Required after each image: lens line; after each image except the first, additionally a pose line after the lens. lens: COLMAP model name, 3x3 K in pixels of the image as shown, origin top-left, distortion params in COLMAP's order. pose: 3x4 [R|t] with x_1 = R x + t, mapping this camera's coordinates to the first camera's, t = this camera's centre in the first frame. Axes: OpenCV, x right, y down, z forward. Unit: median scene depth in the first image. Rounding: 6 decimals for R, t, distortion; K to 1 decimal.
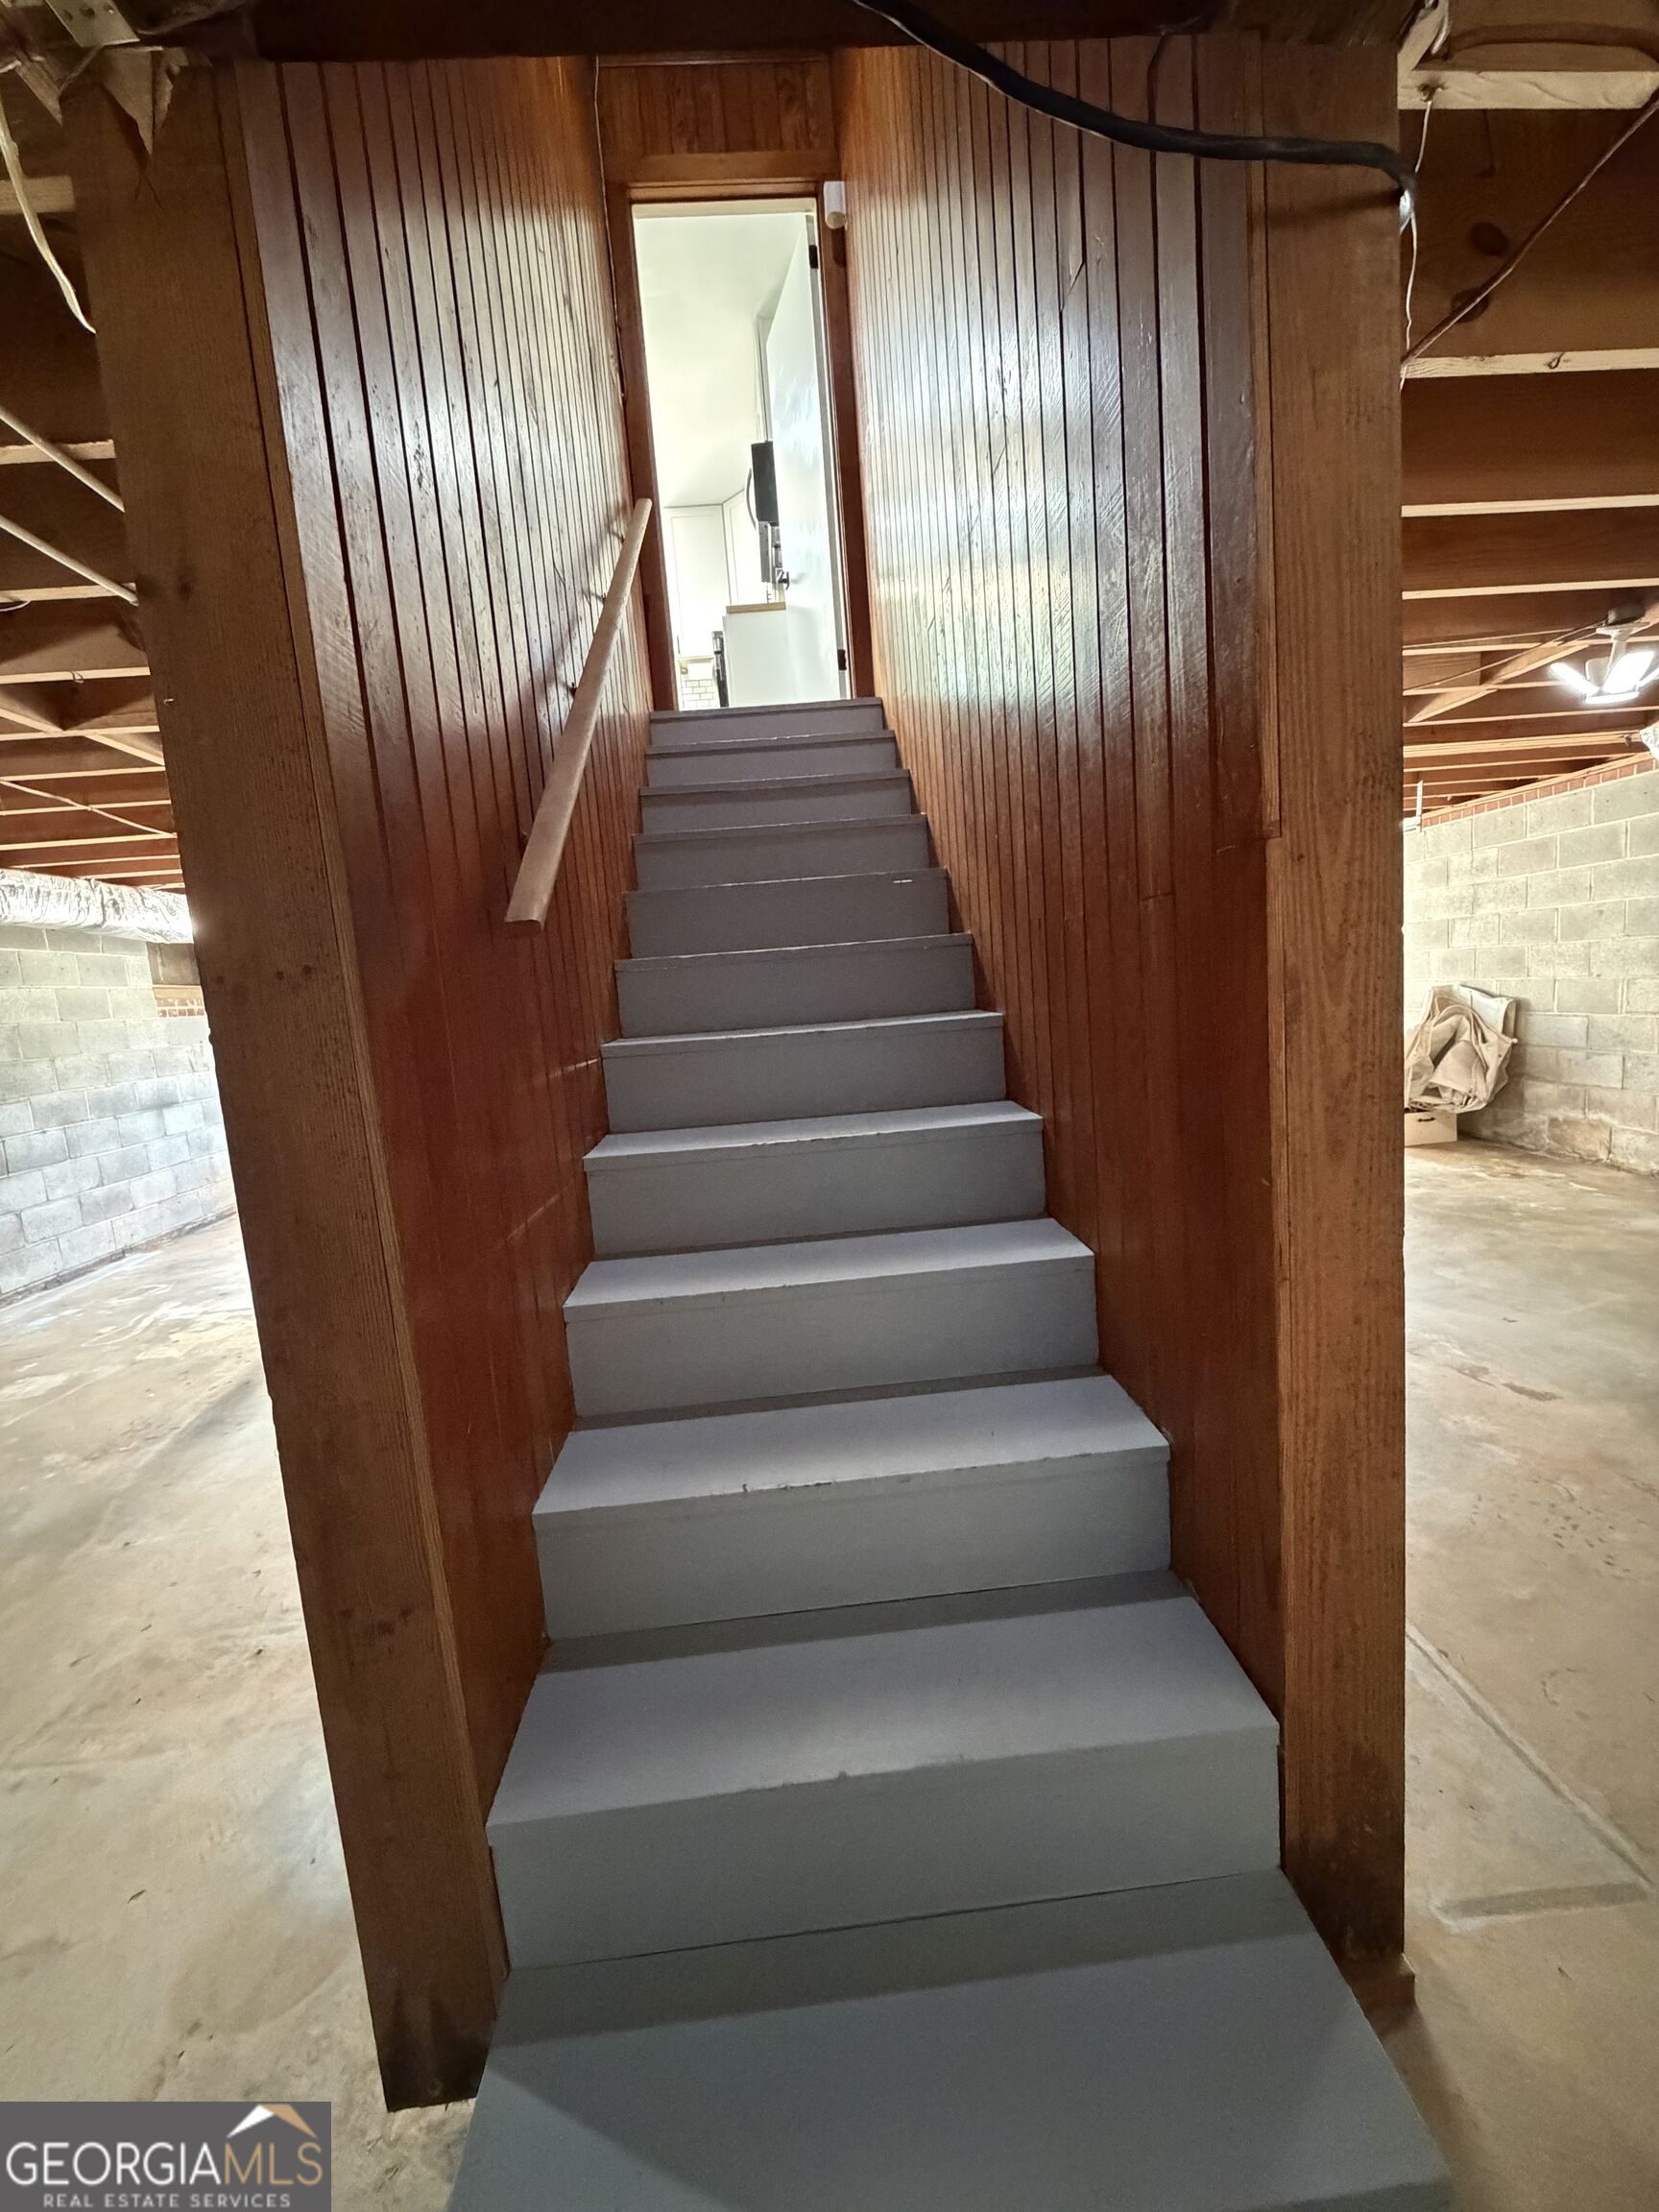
lens RADIAL K [[882.3, 0, 829.5], [0, 882.3, 1106.0], [0, 0, 1]] dist [0.001910, -0.000454]
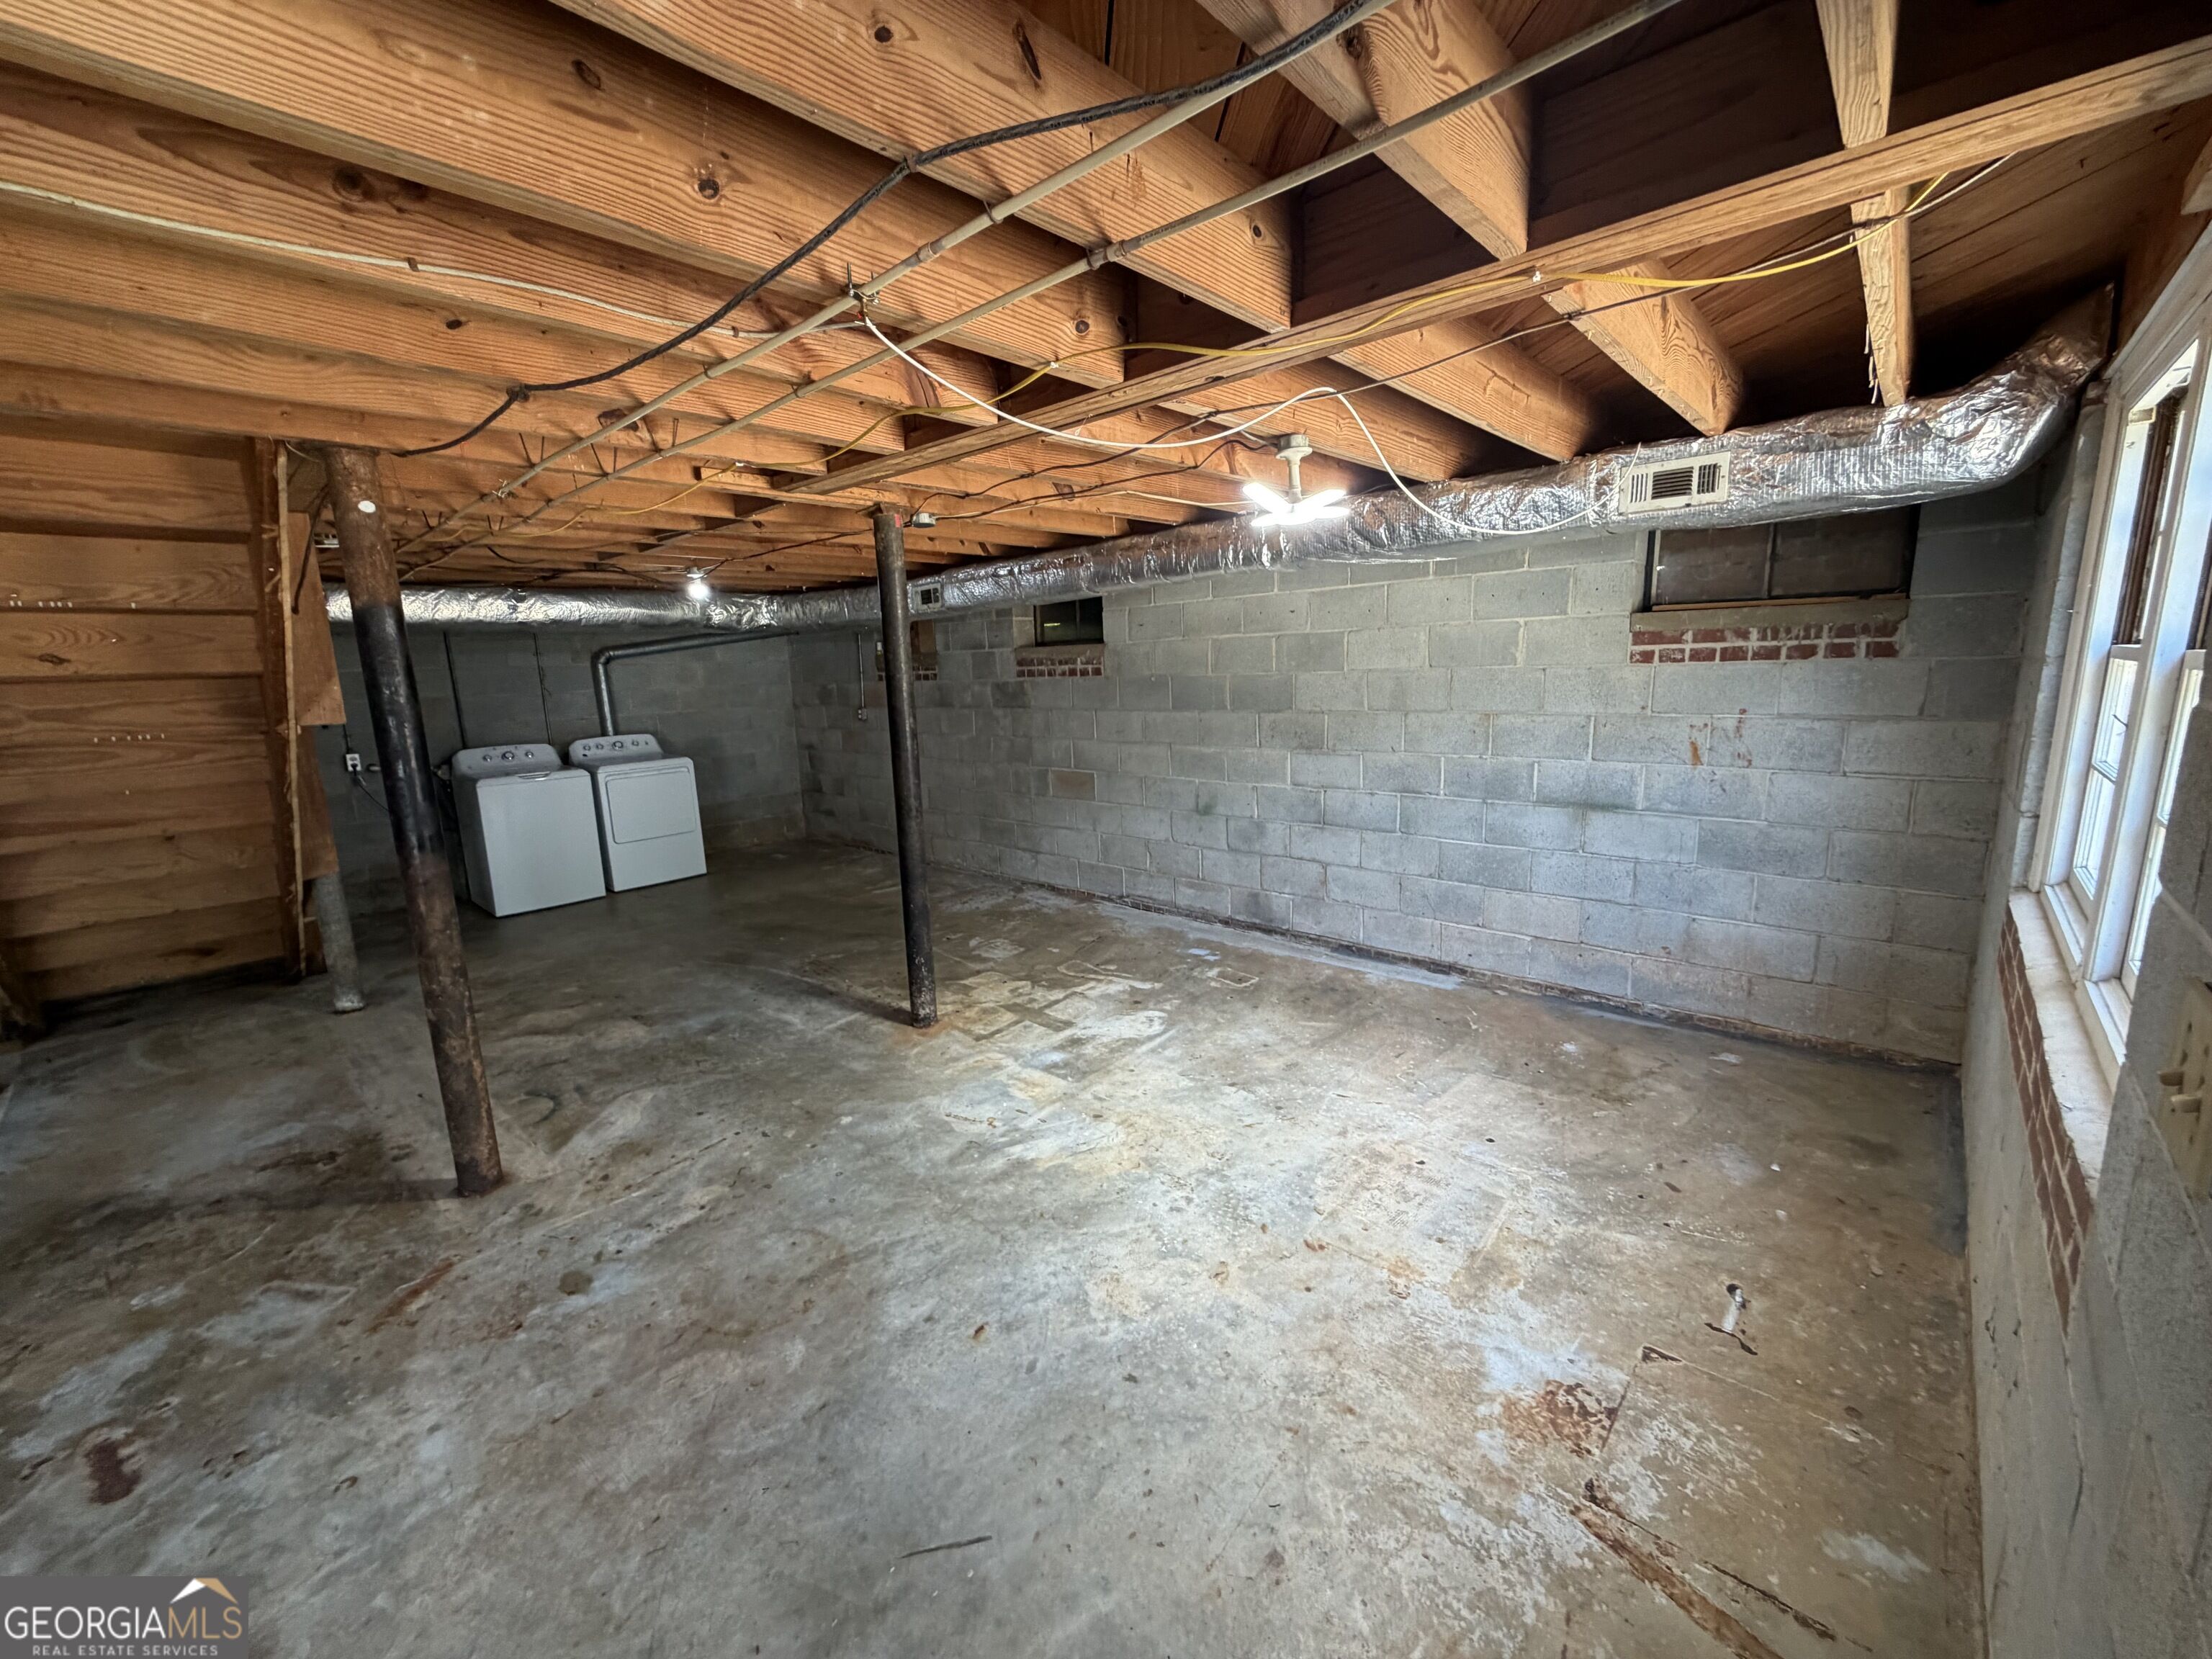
lens RADIAL K [[882.3, 0, 1100.6], [0, 882.3, 827.9], [0, 0, 1]] dist [0.001910, -0.000454]
pose [[-0.715633, 0.228082, -0.660187, -0.102531], [-0.002520, 0.944333, 0.328980, -0.234493], [0.698472, 0.237093, -0.675222, 1.447092]]
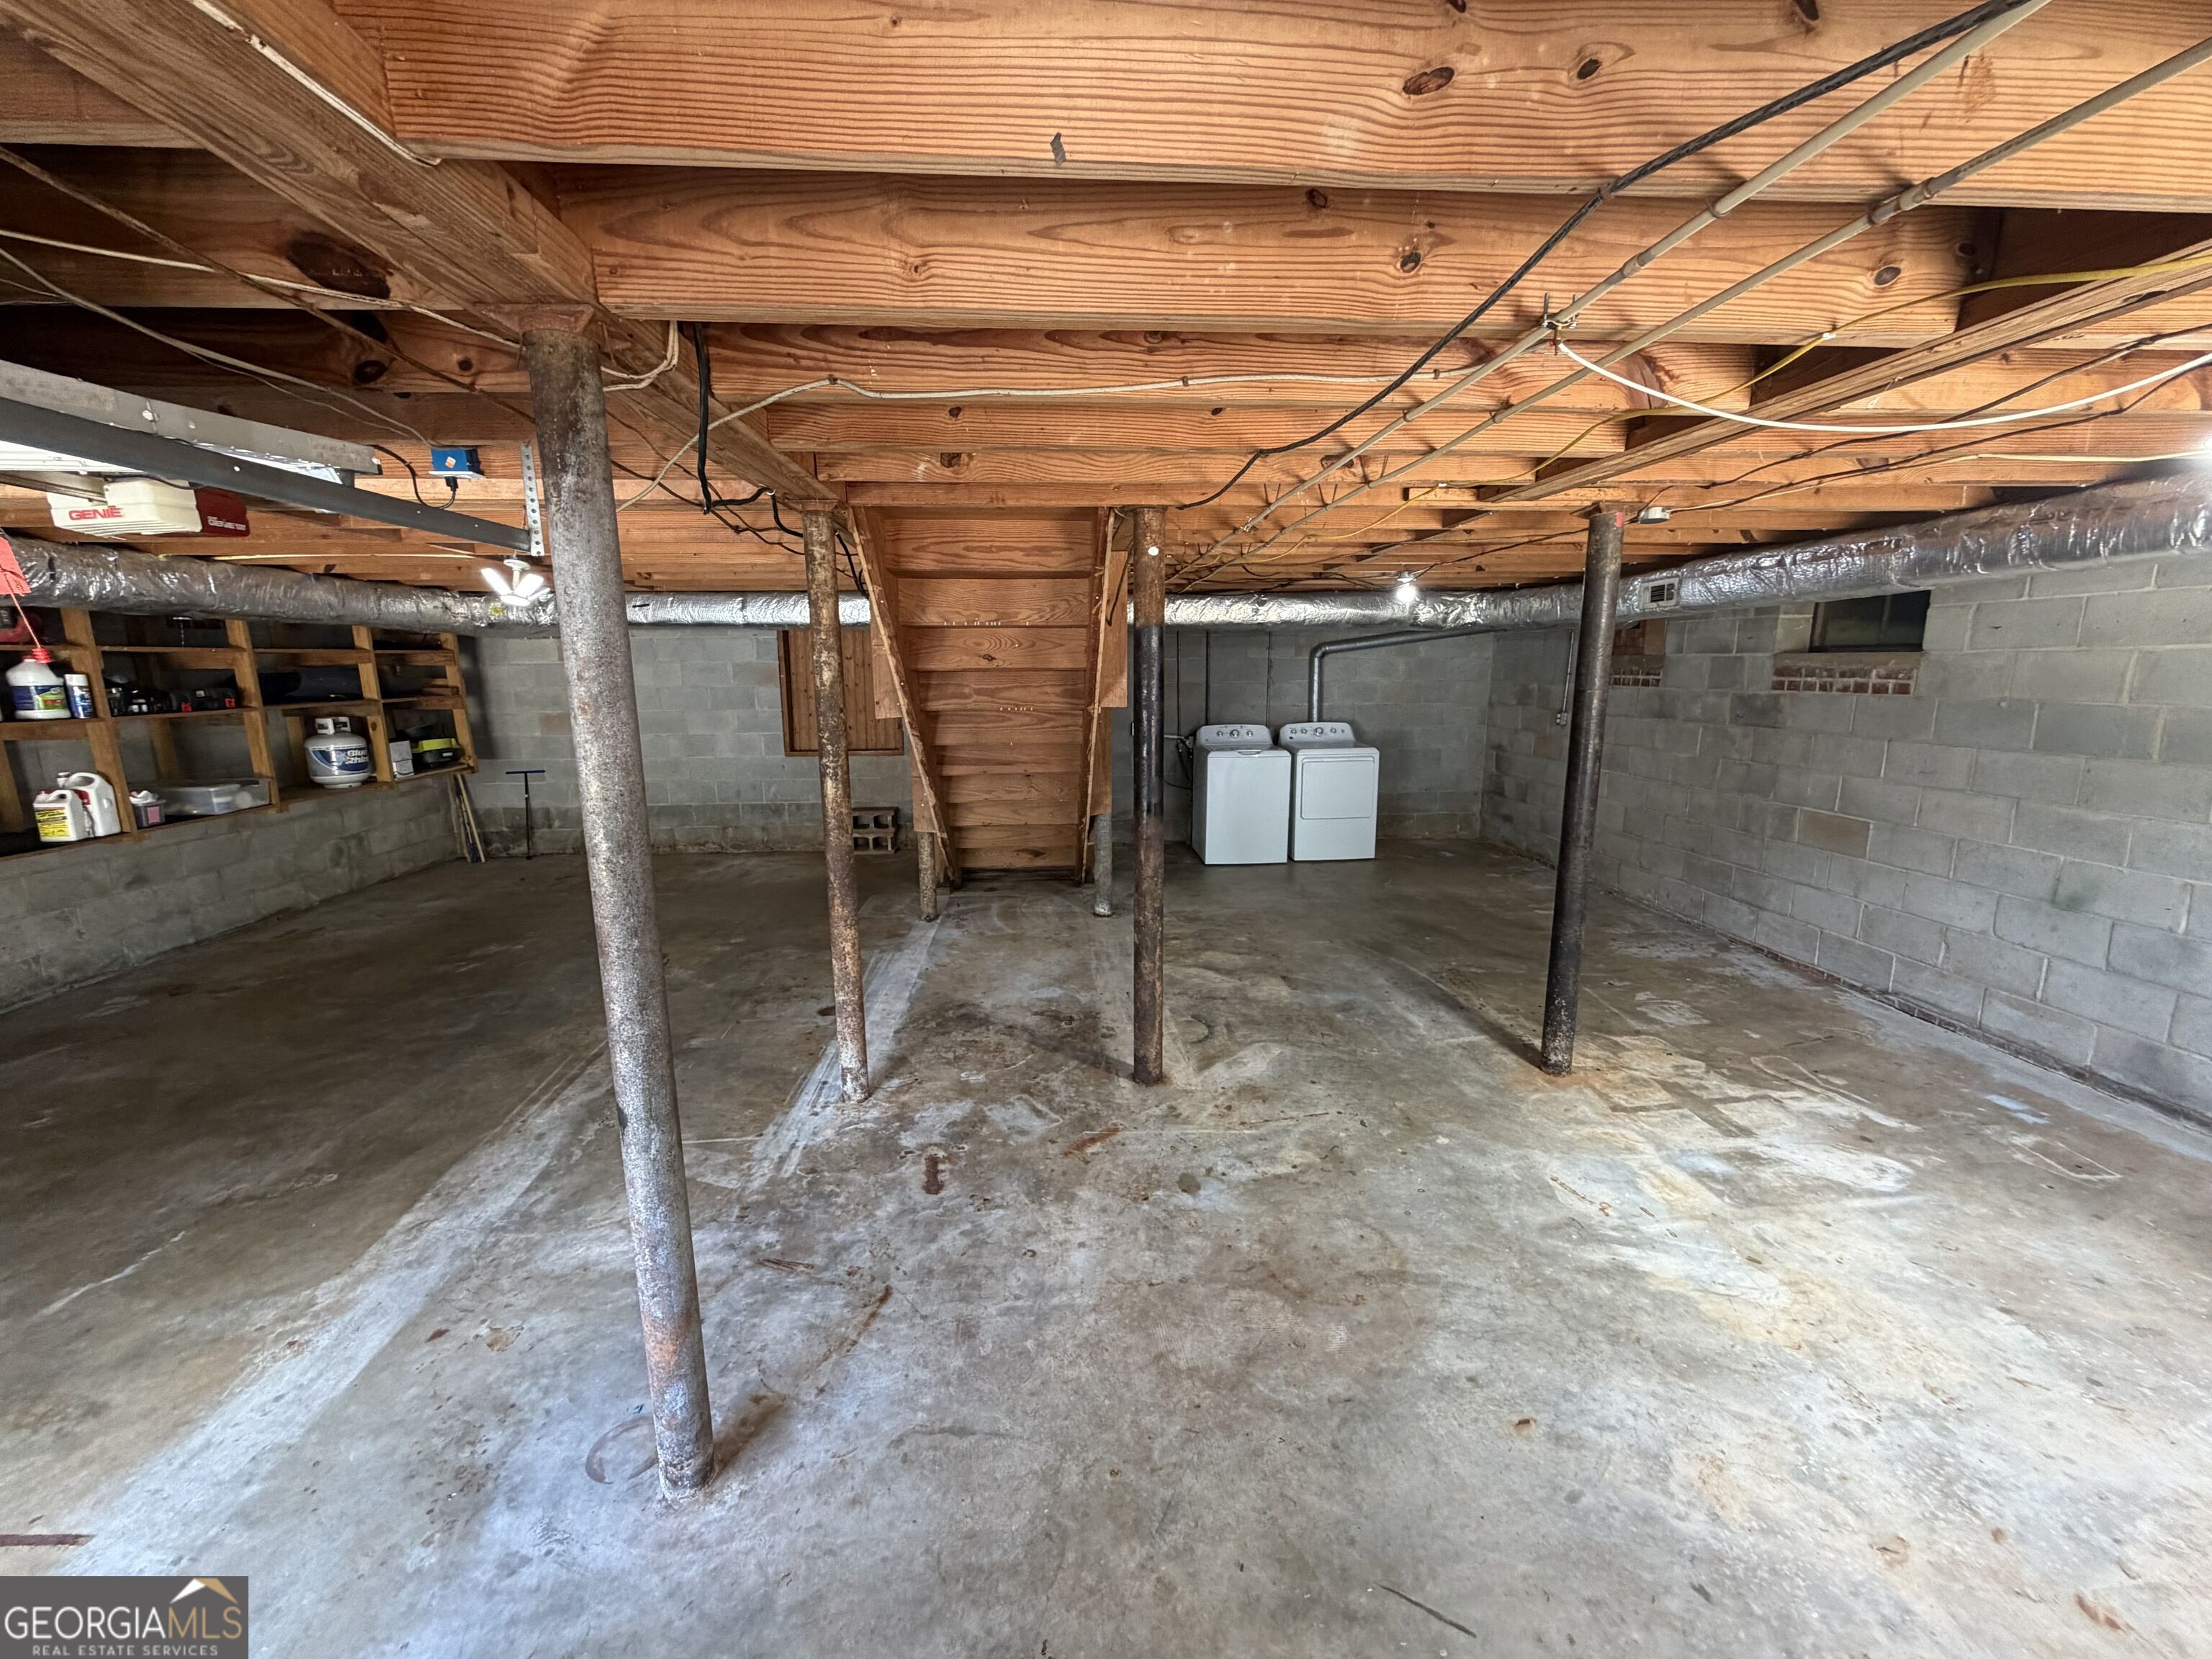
lens RADIAL K [[882.3, 0, 1100.6], [0, 882.3, 827.9], [0, 0, 1]] dist [0.001910, -0.000454]
pose [[-0.996408, 0.084033, 0.010427, -0.126086], [0.083074, 0.946245, 0.312602, -0.253481], [0.016402, 0.312345, -0.949827, 1.463304]]
